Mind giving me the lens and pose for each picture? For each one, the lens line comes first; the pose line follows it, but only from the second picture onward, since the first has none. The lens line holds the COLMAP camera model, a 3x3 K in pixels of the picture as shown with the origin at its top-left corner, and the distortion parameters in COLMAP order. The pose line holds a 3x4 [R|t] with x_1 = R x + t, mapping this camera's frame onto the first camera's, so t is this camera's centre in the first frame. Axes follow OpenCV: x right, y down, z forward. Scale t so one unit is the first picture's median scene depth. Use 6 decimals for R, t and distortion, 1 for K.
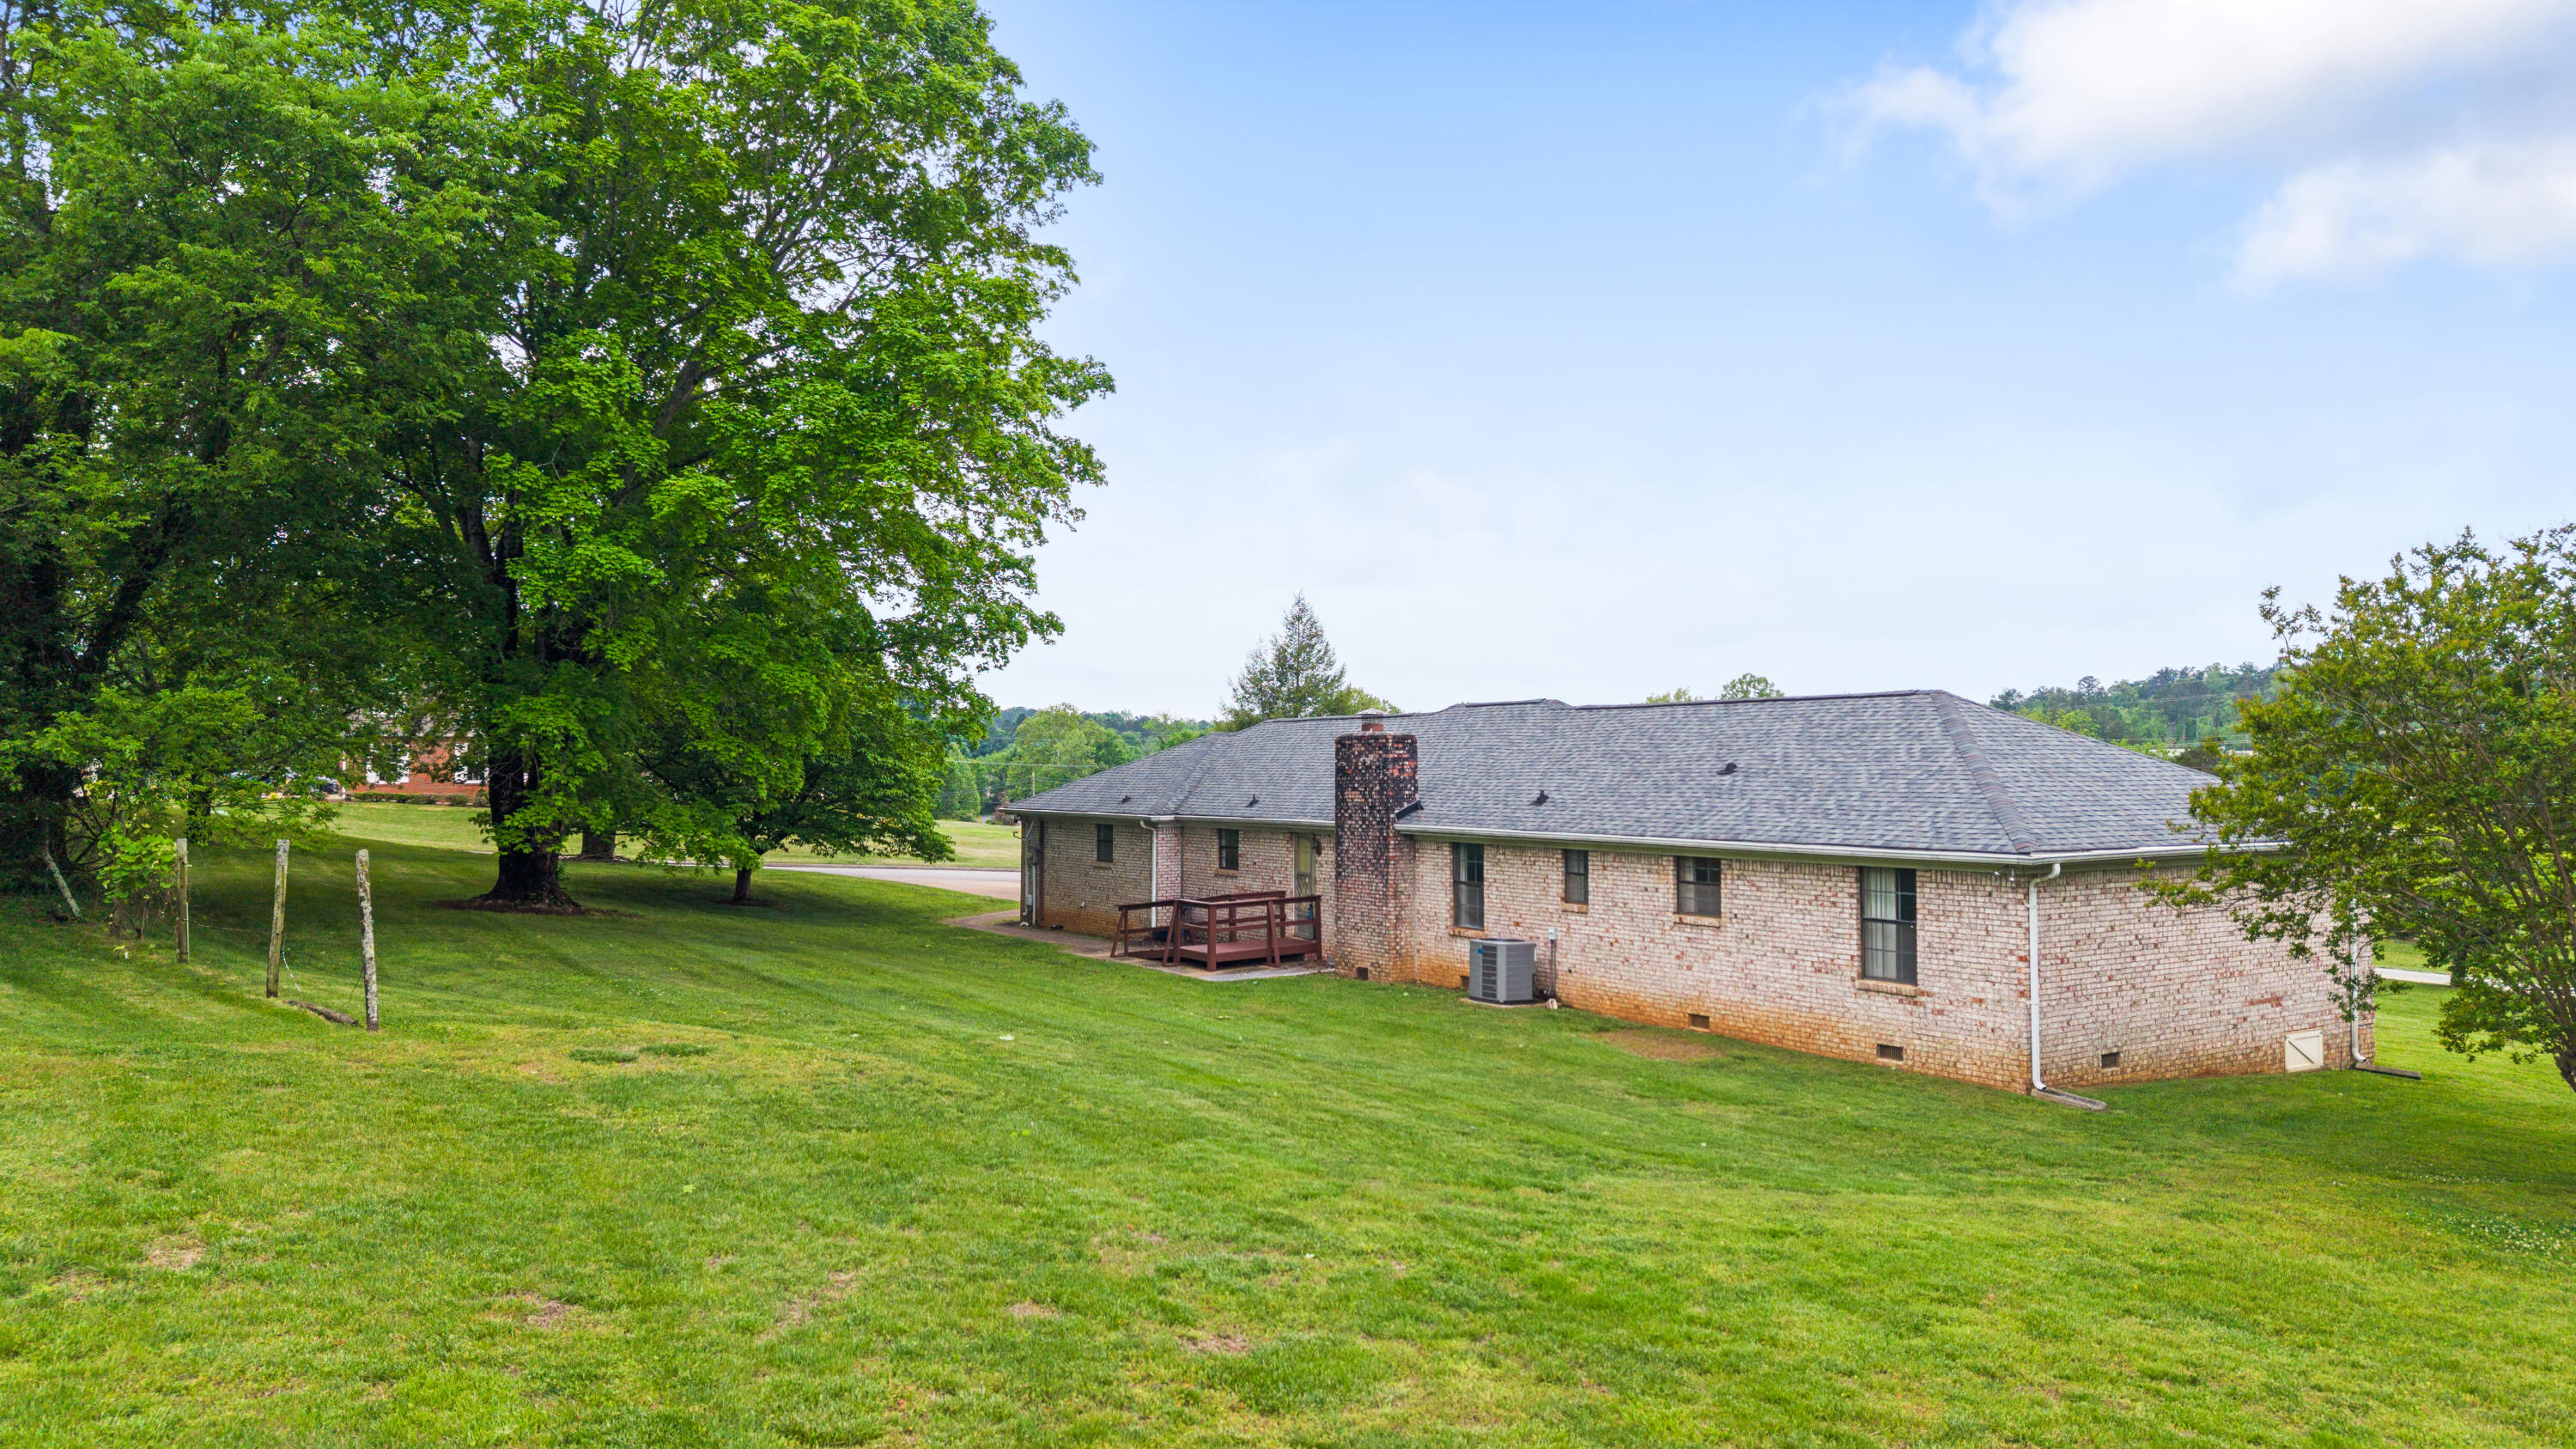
lens RADIAL K [[1733.1, 0, 1288.0], [0, 1733.1, 724.5], [0, 0, 1]] dist [0.128341, -0.254235]
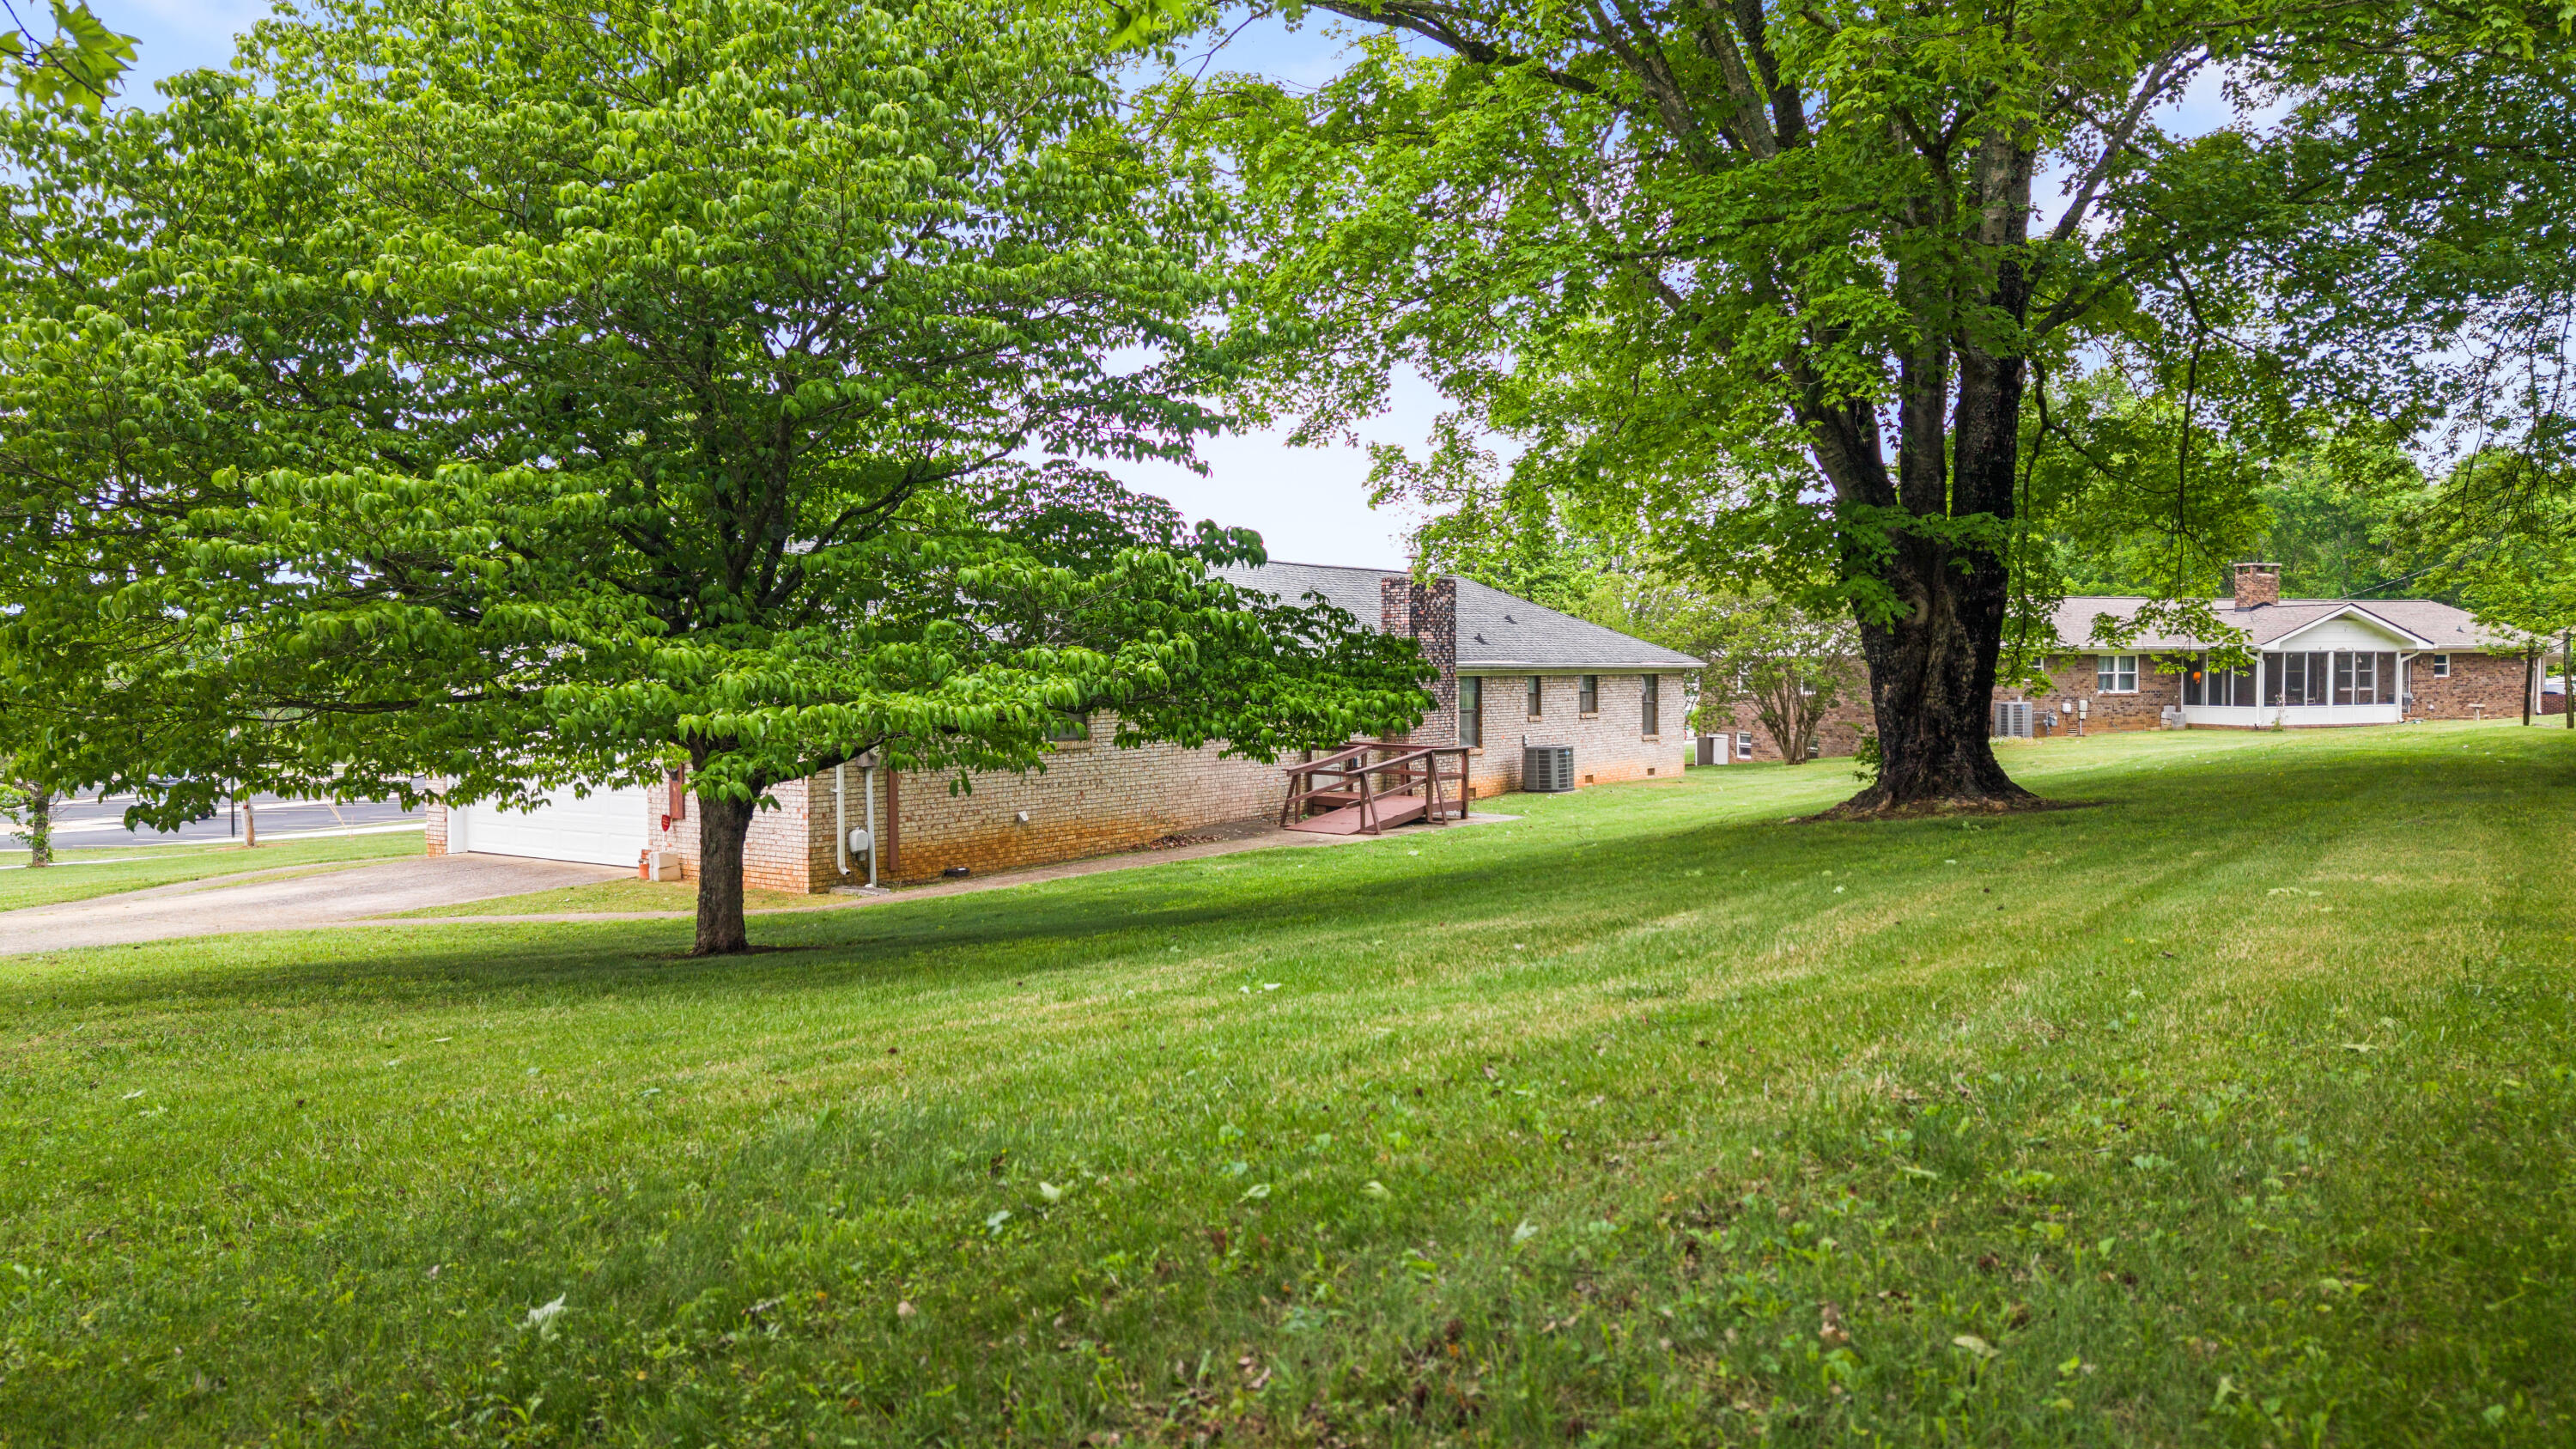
lens RADIAL K [[1771.1, 0, 1288.0], [0, 1771.1, 724.5], [0, 0, 1]] dist [0.045124, -0.039694]
pose [[-0.375910, -0.029291, 0.926193, -1.091664], [-0.023753, 0.999476, 0.021968, 0.087556], [-0.926352, -0.013742, -0.376409, 1.773958]]
